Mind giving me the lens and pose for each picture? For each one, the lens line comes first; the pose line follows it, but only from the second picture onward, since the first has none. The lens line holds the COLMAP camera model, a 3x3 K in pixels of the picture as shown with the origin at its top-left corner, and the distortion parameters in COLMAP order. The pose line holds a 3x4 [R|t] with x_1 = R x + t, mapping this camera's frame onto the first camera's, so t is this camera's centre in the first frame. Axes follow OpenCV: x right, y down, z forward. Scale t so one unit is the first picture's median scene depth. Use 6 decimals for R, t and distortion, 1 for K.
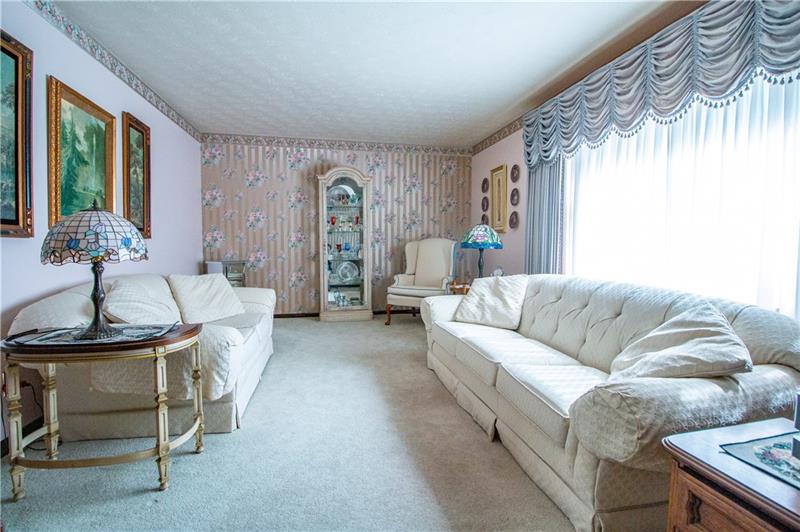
lens RADIAL K [[387.3, 0, 398.3], [0, 387.3, 263.3], [0, 0, 1]] dist [-0.013022, -0.004048]
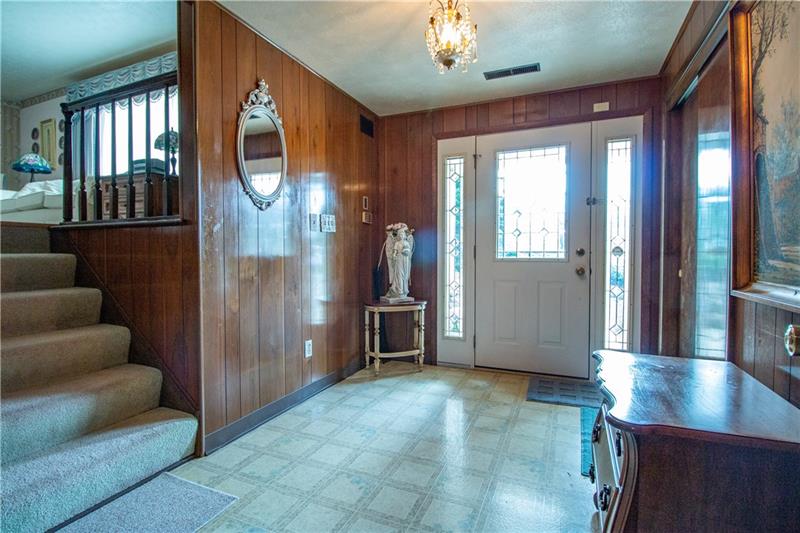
lens RADIAL K [[387.3, 0, 399.1], [0, 387.3, 266.2], [0, 0, 1]] dist [-0.013022, -0.004048]
pose [[0.562089, -0.027796, 0.826609, -0.154227], [0.046124, 0.998933, 0.002226, 0.300939], [-0.825790, 0.036875, 0.562772, -0.701420]]
